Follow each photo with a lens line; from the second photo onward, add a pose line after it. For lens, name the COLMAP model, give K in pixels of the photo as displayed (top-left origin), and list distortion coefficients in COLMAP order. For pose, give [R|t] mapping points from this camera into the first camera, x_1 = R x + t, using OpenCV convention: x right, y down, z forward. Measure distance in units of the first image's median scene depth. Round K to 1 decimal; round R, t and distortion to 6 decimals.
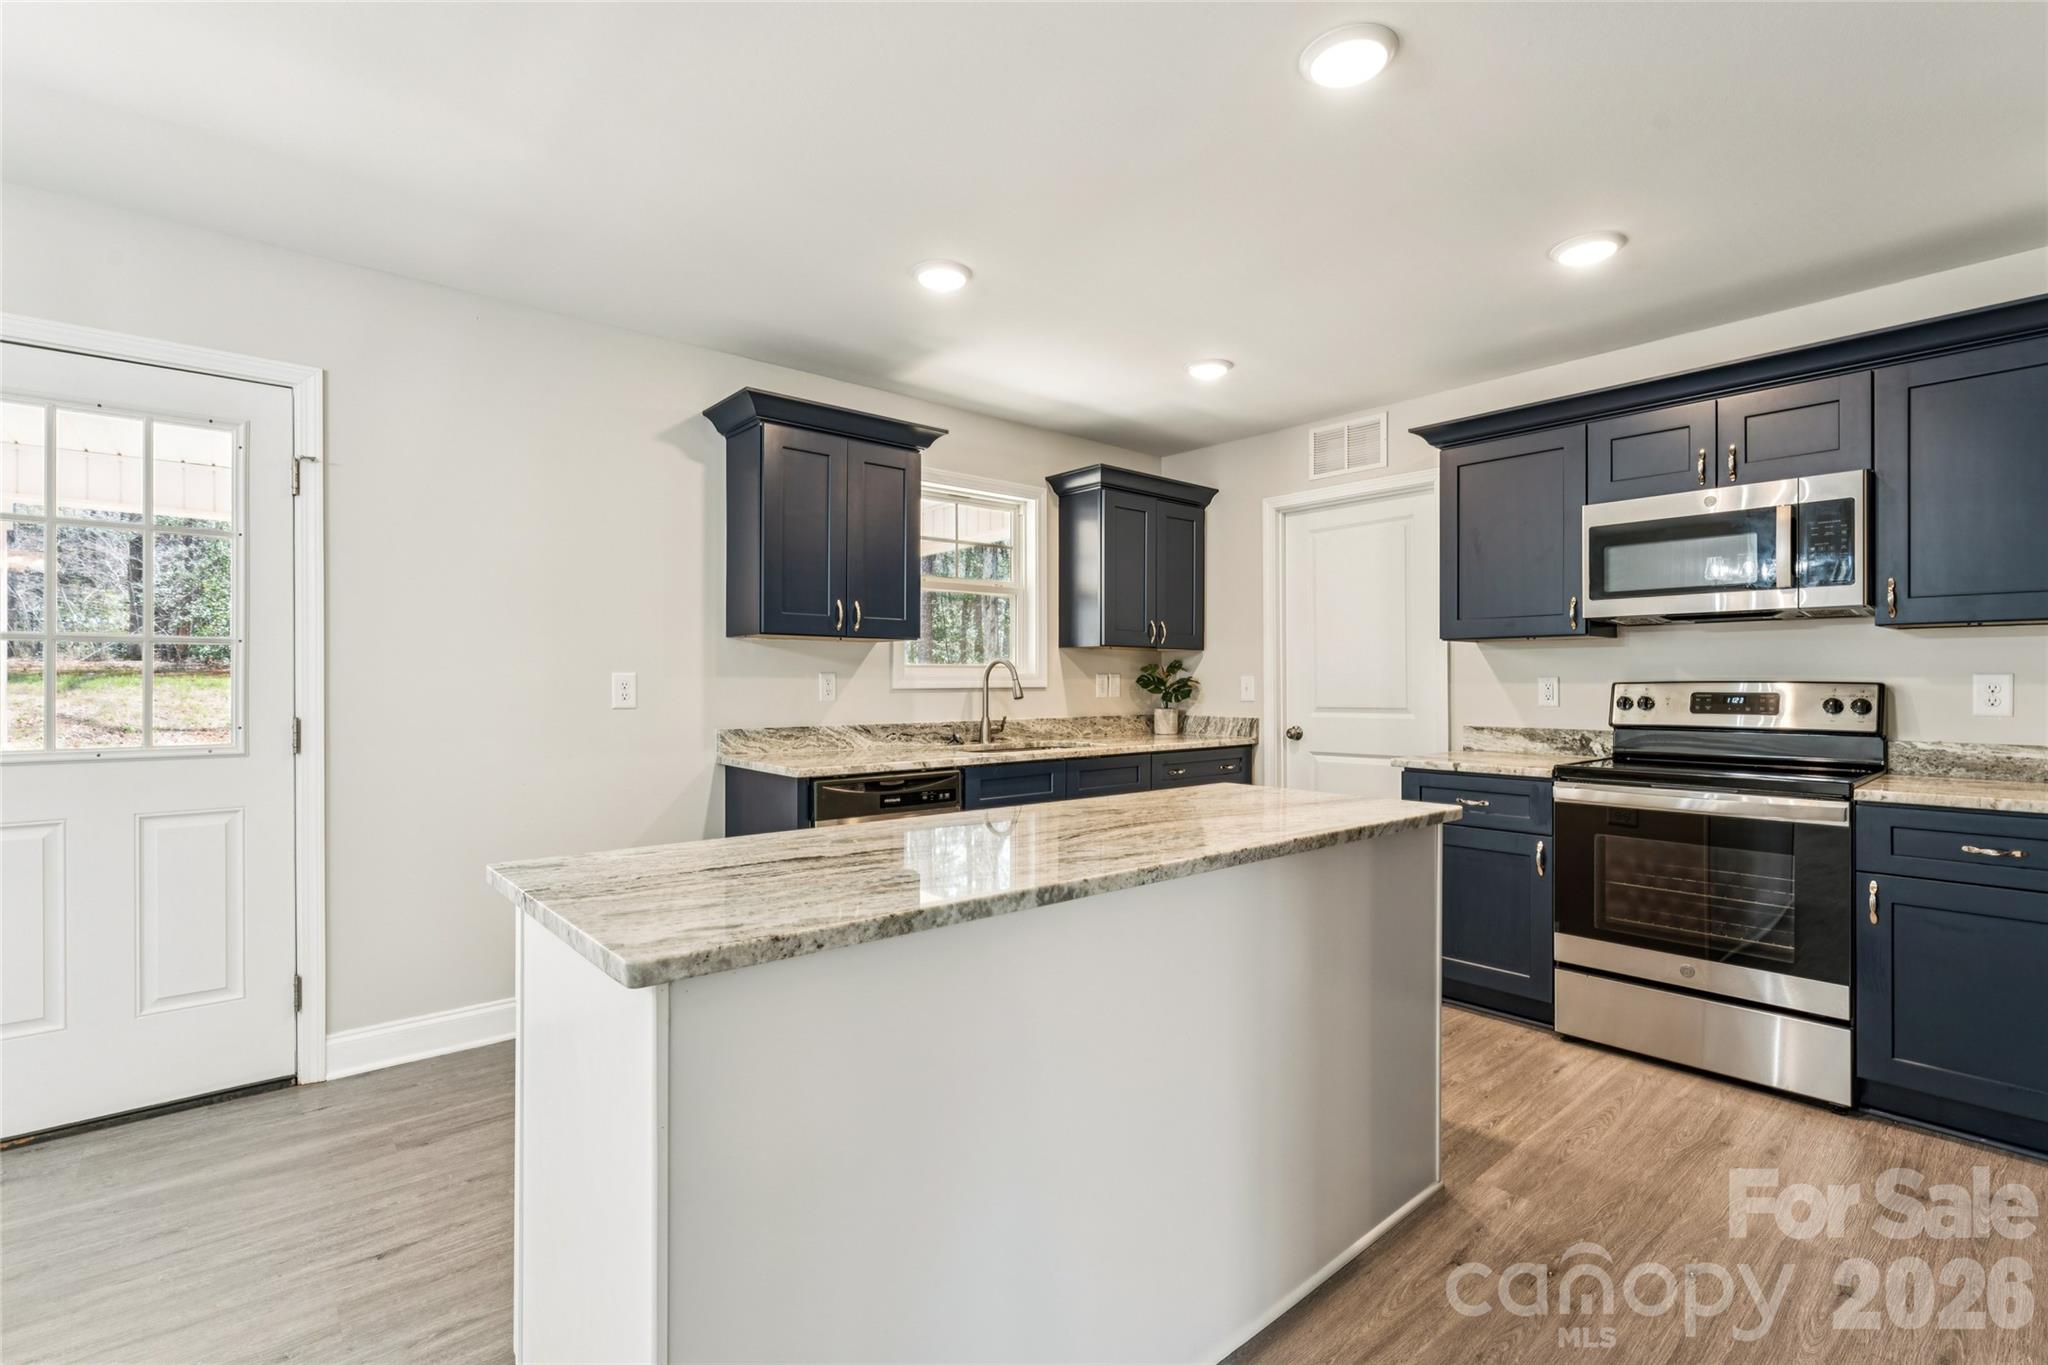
lens RADIAL K [[929.5, 0, 1032.0], [0, 929.5, 684.3], [0, 0, 1]] dist [-0.001175, 0.000365]
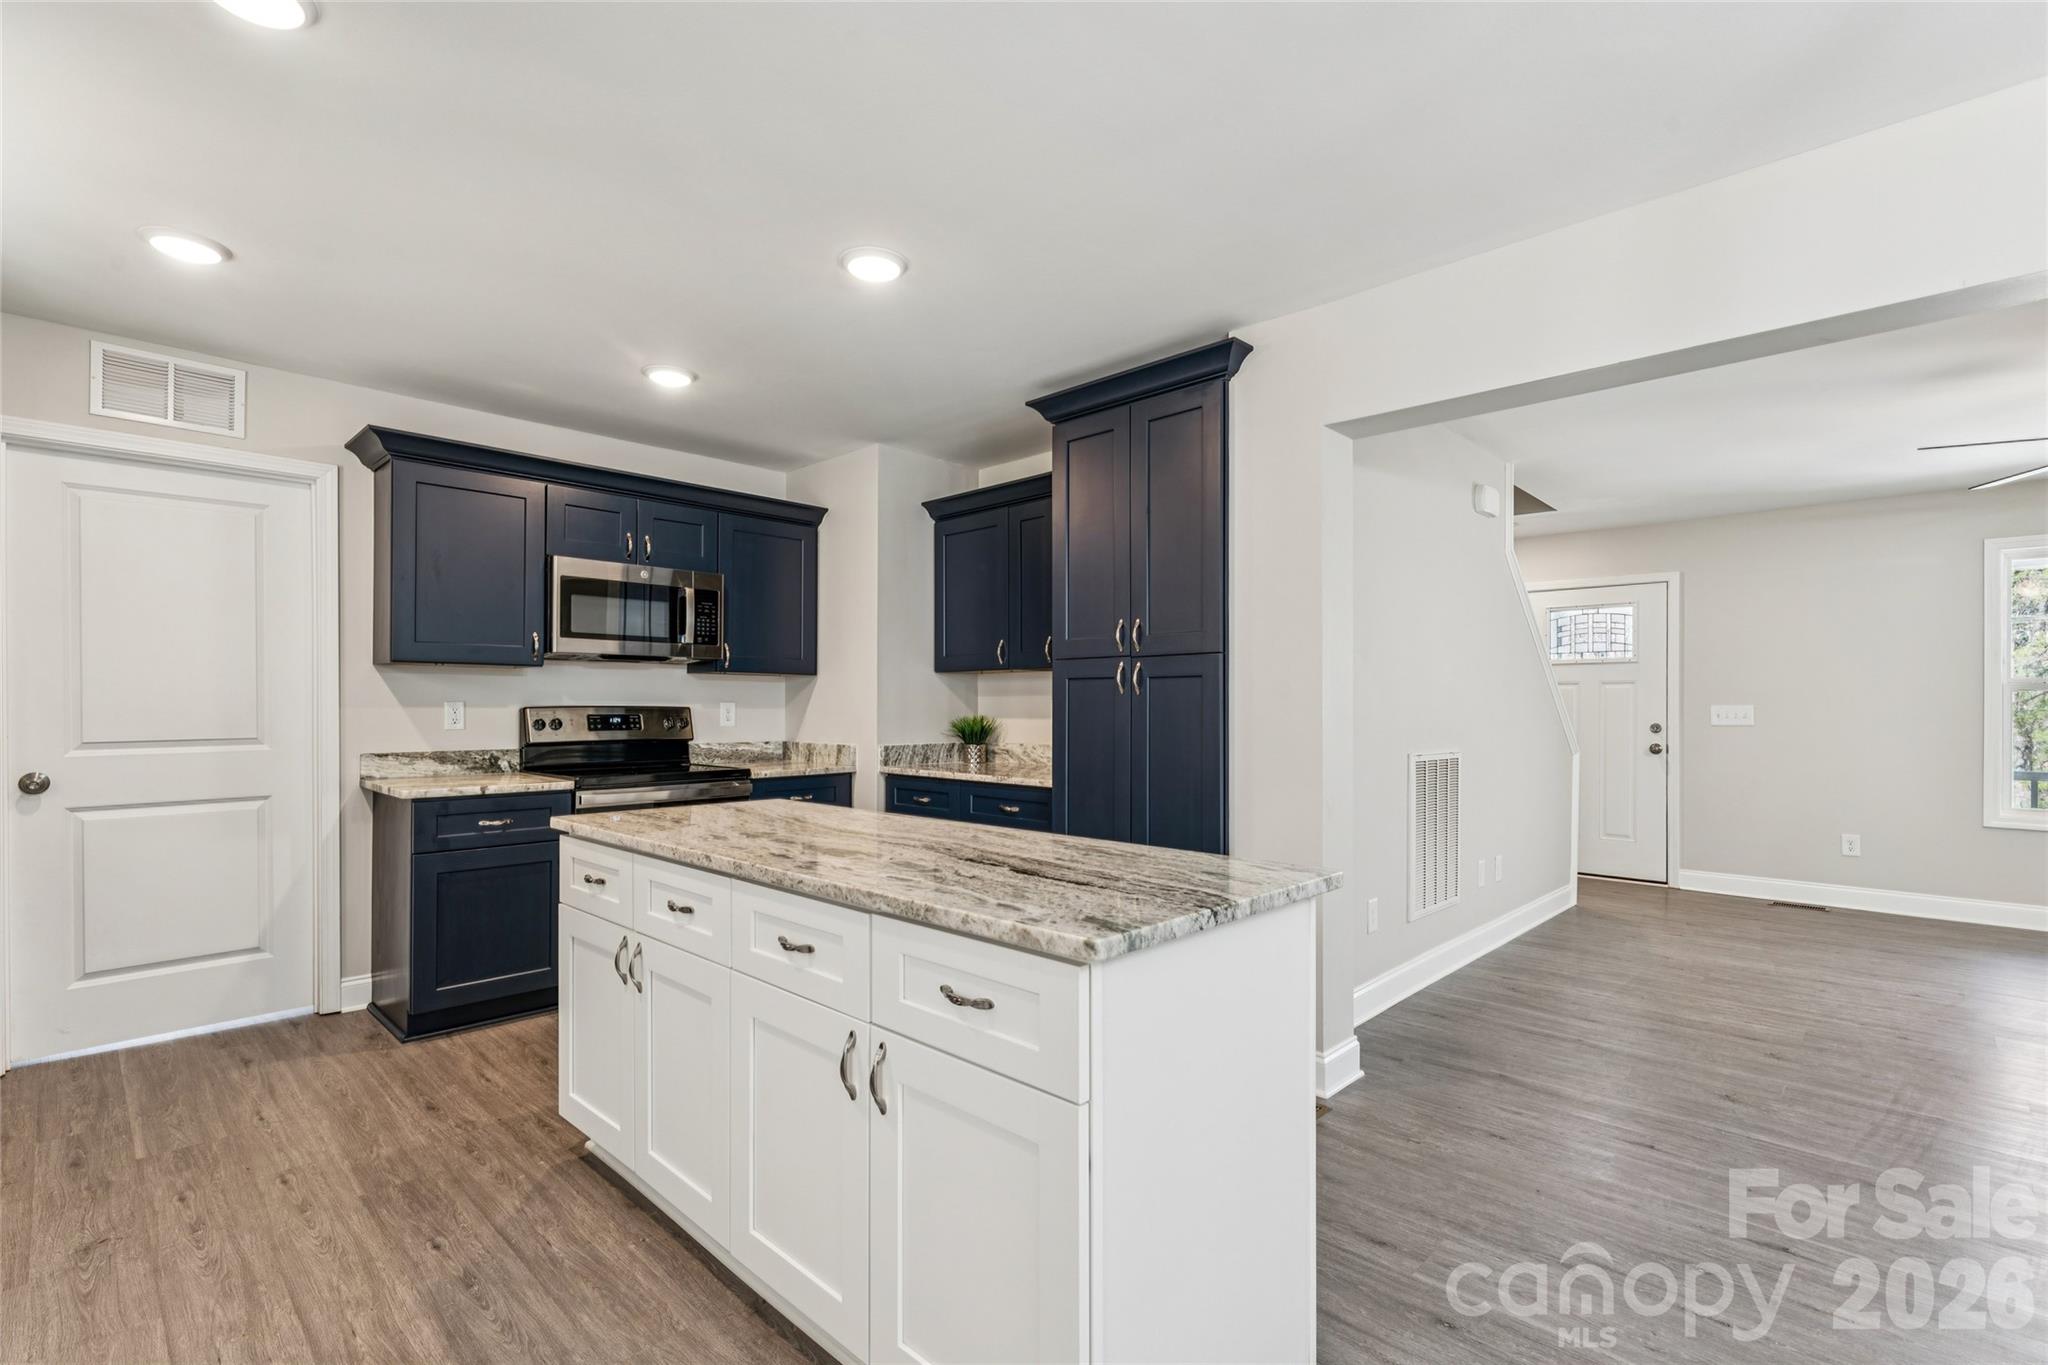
lens RADIAL K [[929.5, 0, 1027.1], [0, 929.5, 708.1], [0, 0, 1]] dist [-0.001175, 0.000365]
pose [[-0.086097, -0.001459, 0.996286, -0.569088], [0.000237, 0.999999, 0.001484, -0.002137], [-0.996287, 0.000363, -0.086097, 0.465843]]
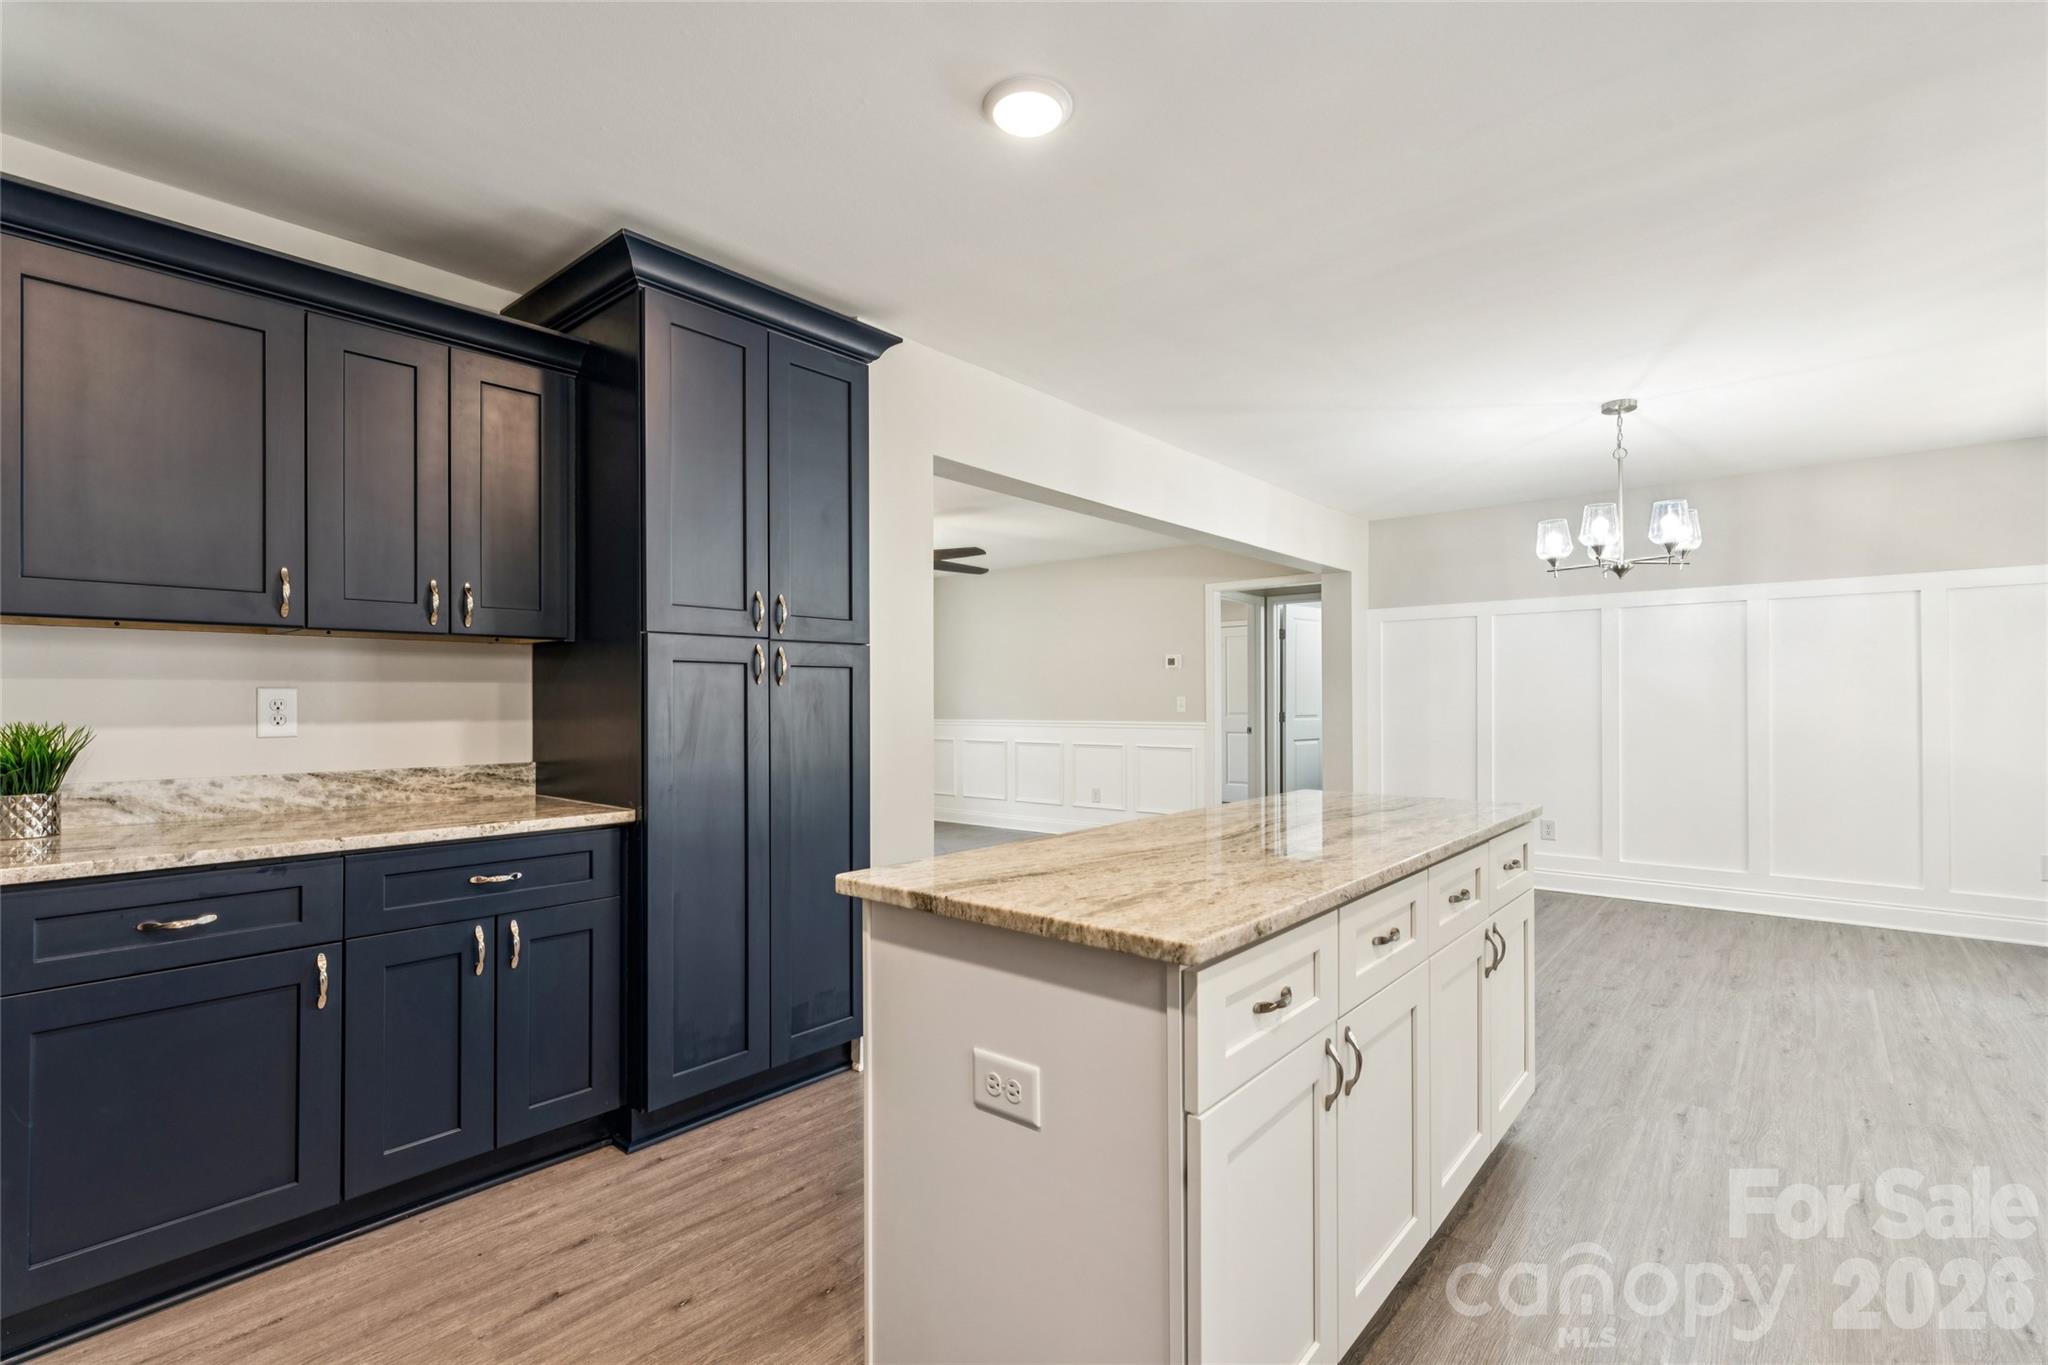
lens RADIAL K [[929.5, 0, 1030.9], [0, 929.5, 685.8], [0, 0, 1]] dist [-0.001175, 0.000365]
pose [[-0.987962, -0.000247, -0.154693, 0.263254], [0.001793, 0.999913, -0.013045, -0.003884], [0.154683, -0.013165, -0.987876, 1.073274]]
